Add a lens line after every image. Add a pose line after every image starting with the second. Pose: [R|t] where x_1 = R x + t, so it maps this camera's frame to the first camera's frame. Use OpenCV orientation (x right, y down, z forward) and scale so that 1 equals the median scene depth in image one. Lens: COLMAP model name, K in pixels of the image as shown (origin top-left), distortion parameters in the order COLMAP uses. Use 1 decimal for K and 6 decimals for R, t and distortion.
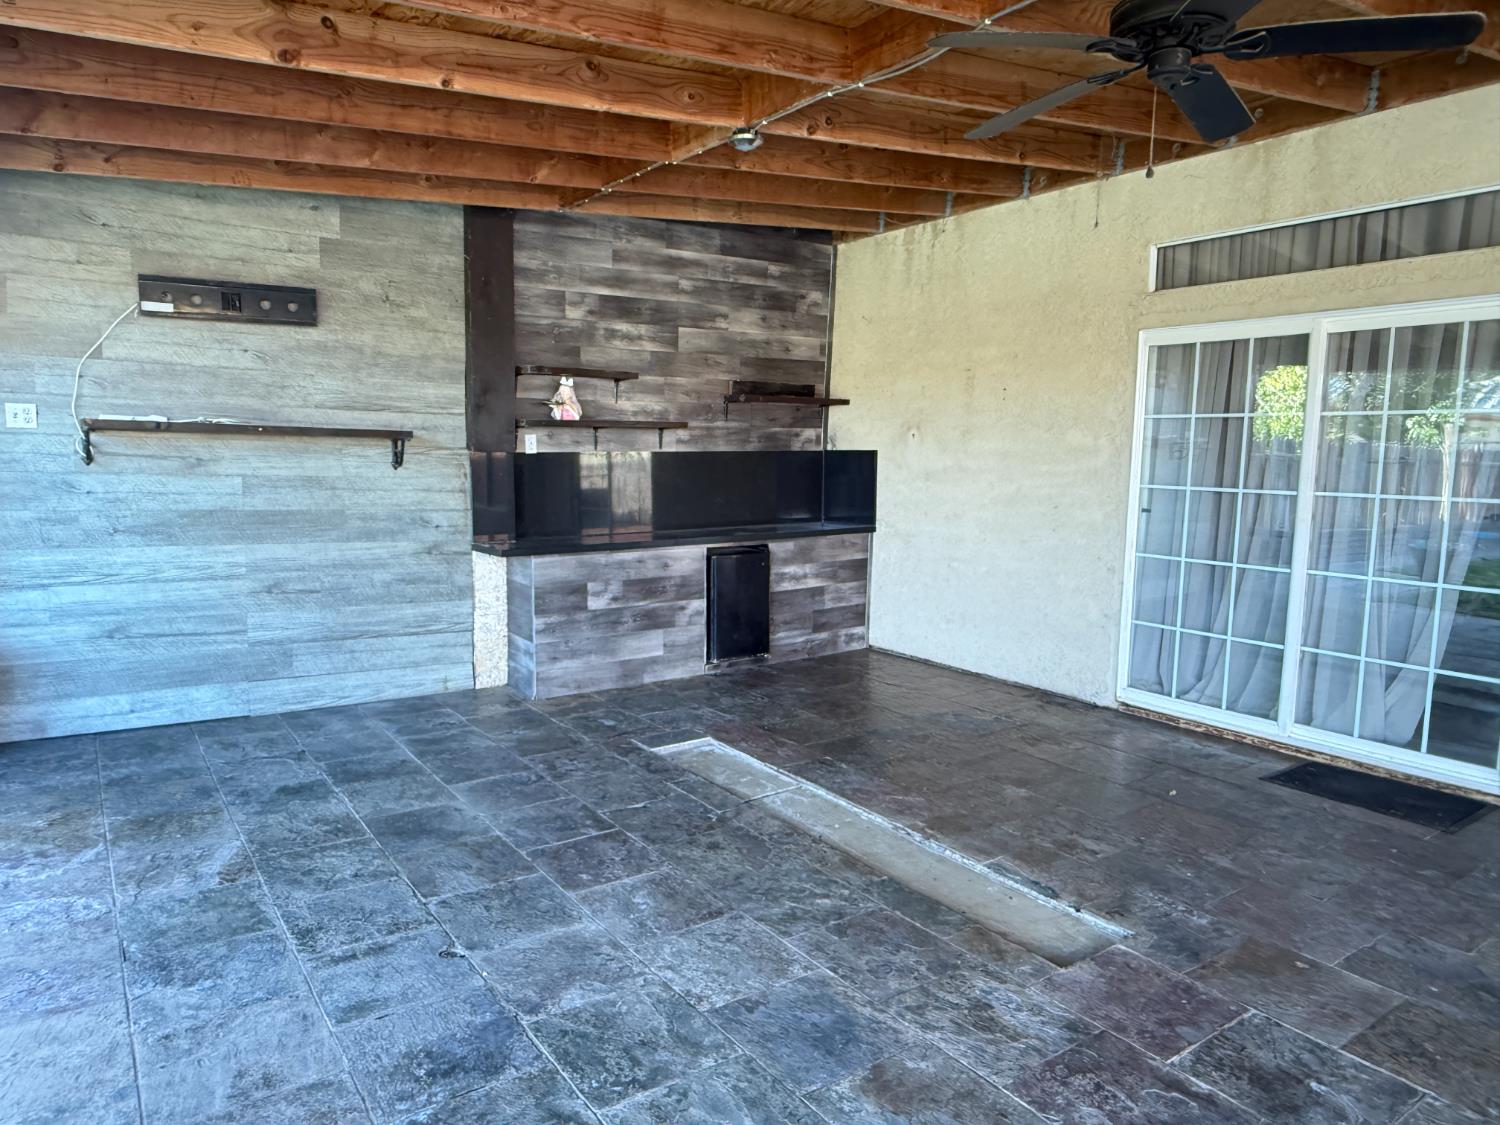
lens RADIAL K [[983.7, 0, 740.7], [0, 983.7, 562.0], [0, 0, 1]] dist [-0.008493, 0.001620]
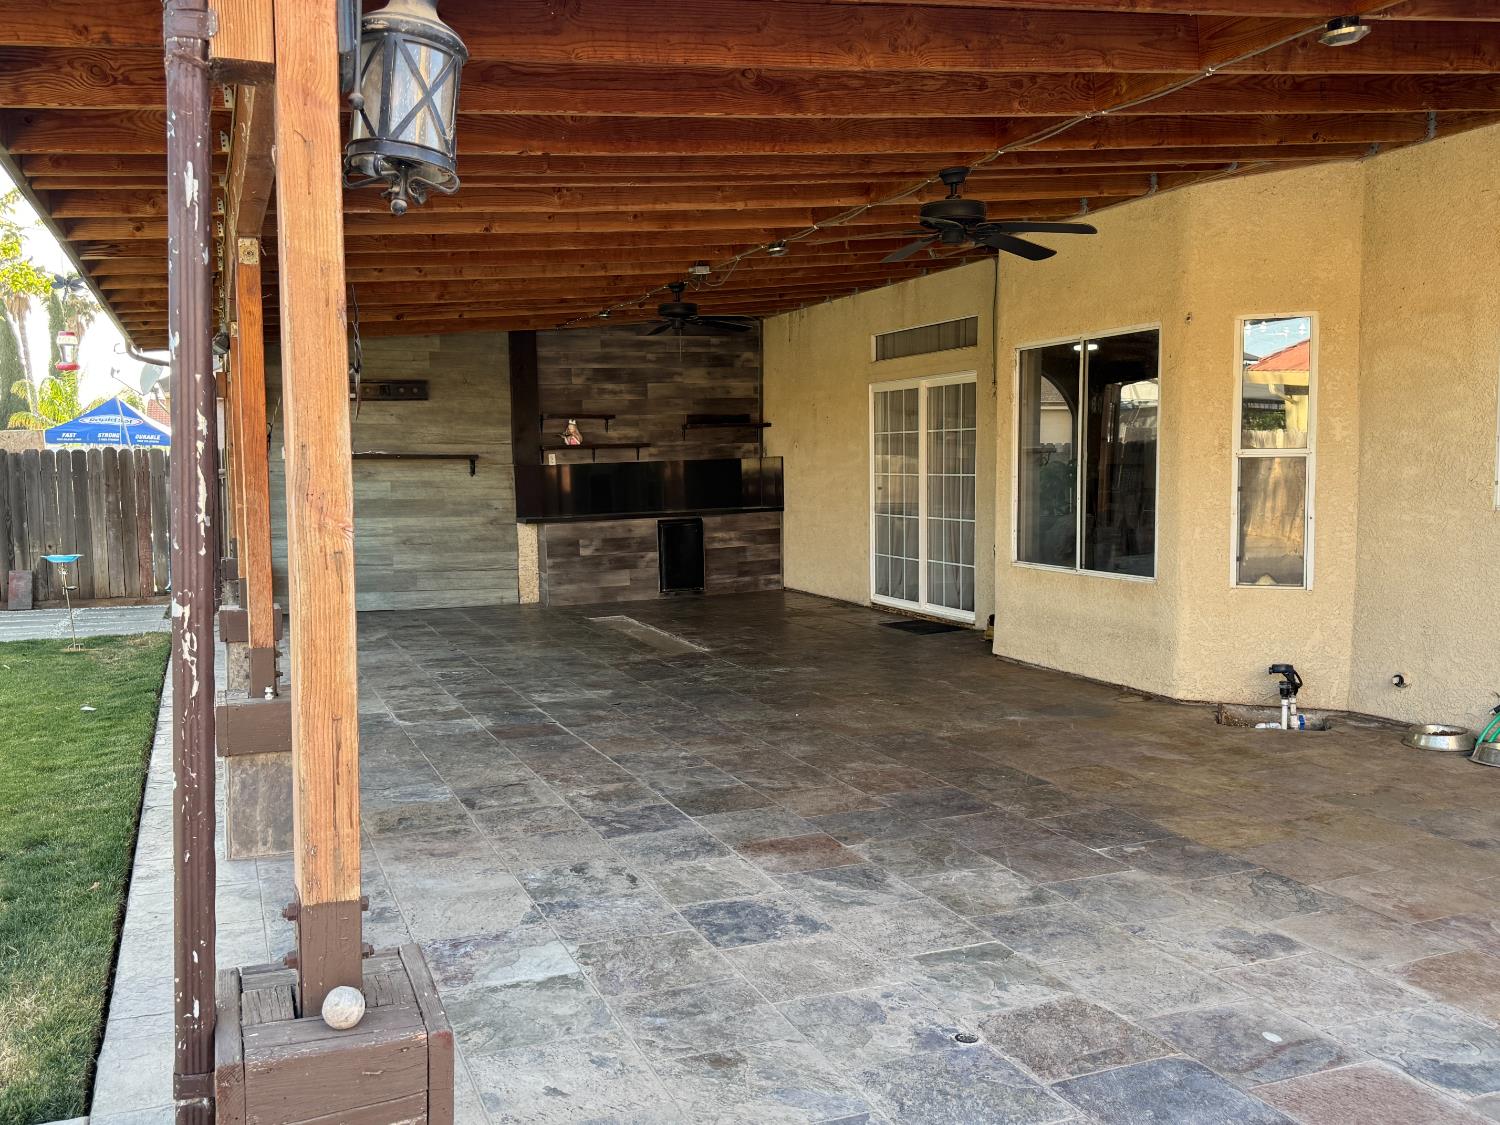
lens RADIAL K [[1262.1, 0, 760.8], [0, 1262.1, 571.9], [0, 0, 1]] dist [0.064708, -0.118514]
pose [[0.978069, -0.011549, -0.207960, 0.593761], [0.007010, 0.999721, -0.022549, 0.125349], [0.208162, 0.020596, 0.977877, -1.055795]]
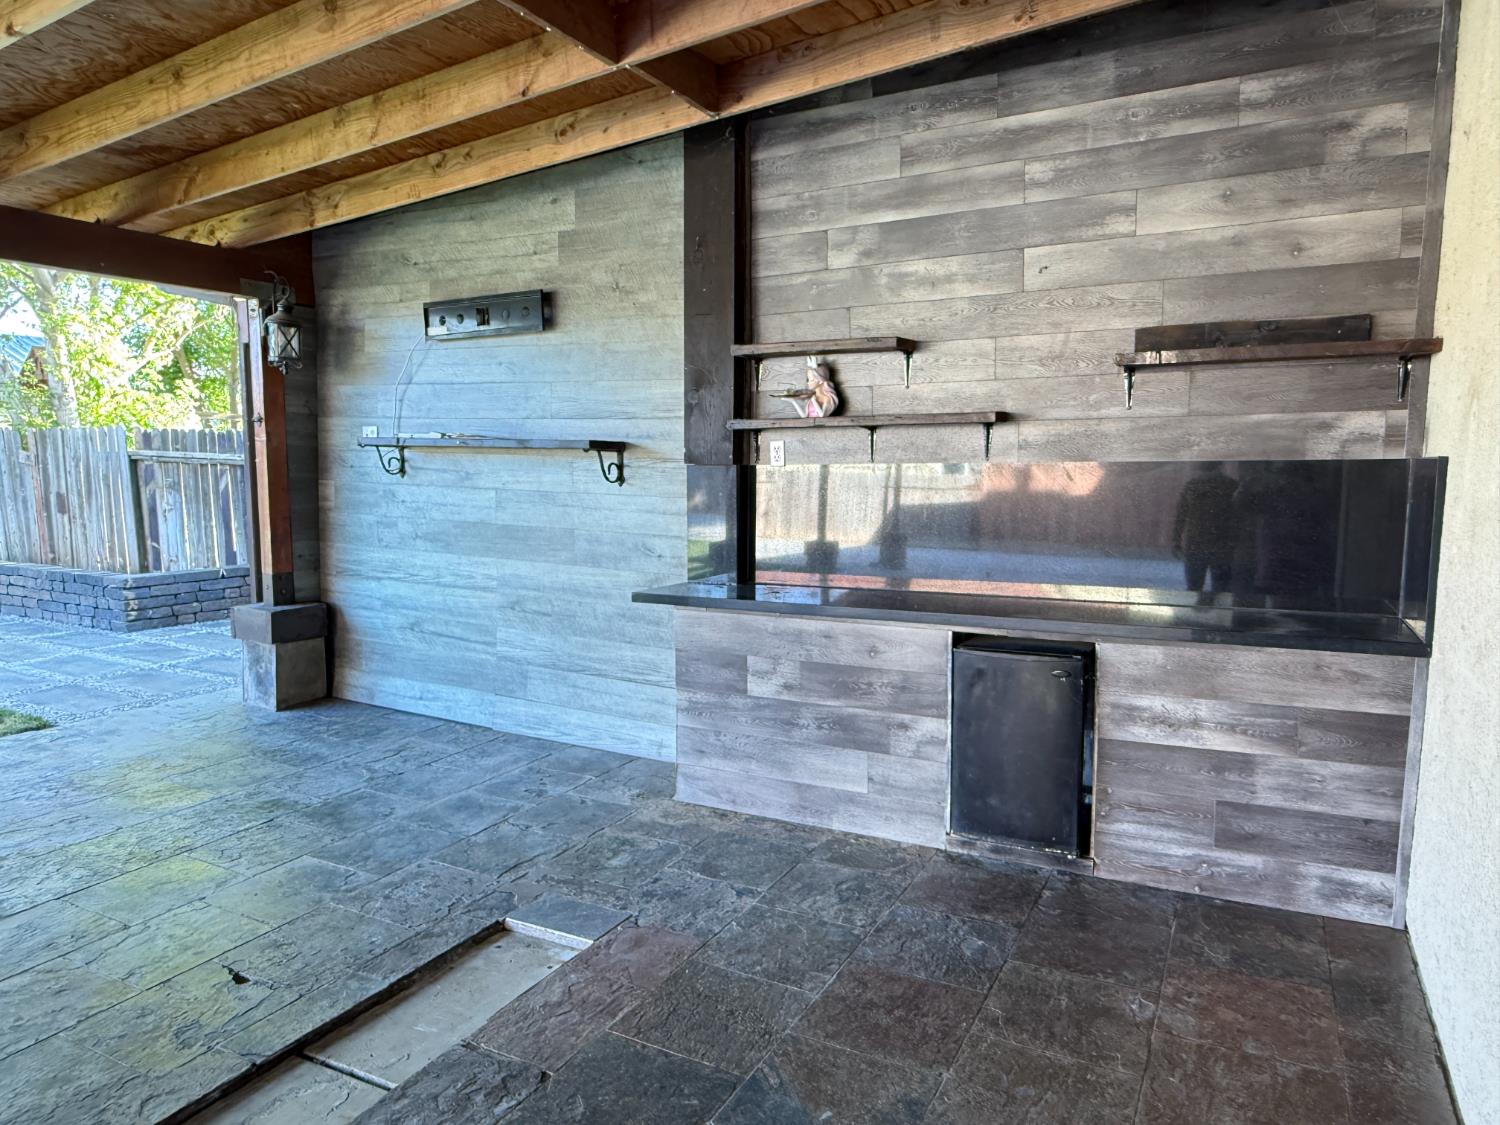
lens RADIAL K [[983.7, 0, 741.6], [0, 983.7, 565.3], [0, 0, 1]] dist [-0.008493, 0.001620]
pose [[0.451735, 0.085166, -0.888078, 0.430983], [-0.097394, 0.994191, 0.045801, -0.069887], [0.886820, 0.065803, 0.457405, 0.660566]]
